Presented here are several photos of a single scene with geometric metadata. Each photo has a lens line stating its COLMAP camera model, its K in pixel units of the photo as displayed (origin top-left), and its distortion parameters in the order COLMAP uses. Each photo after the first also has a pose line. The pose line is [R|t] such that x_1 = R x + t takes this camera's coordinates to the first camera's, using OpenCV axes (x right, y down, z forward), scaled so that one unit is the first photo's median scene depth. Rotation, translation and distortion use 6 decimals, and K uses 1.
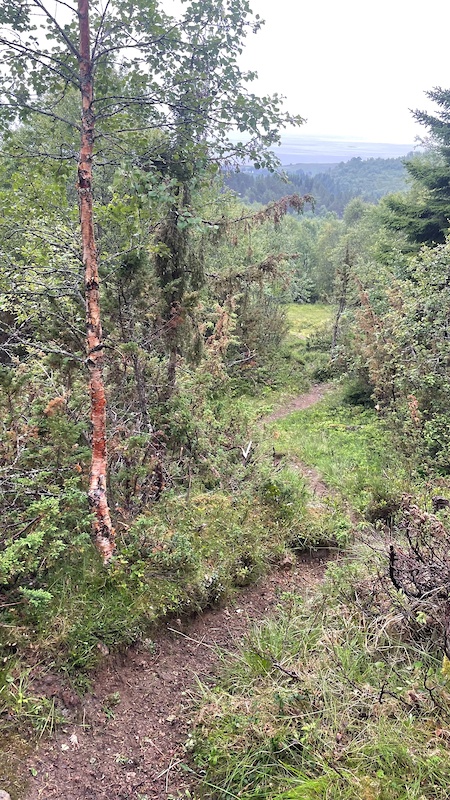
lens RADIAL K [[646.1, 0, 225.0], [0, 646.1, 400.0], [0, 0, 1]] dist [0.059844, 0.000193]
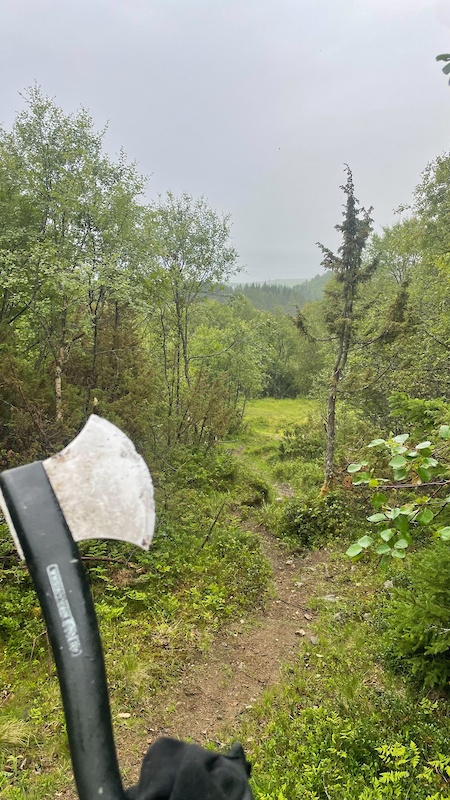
lens RADIAL K [[646.1, 0, 225.0], [0, 646.1, 400.0], [0, 0, 1]] dist [0.059844, 0.000193]
pose [[0.999150, -0.034875, 0.021958, 0.064714], [0.038036, 0.985460, -0.165597, -0.033297], [-0.015864, 0.166291, 0.985949, 0.411090]]
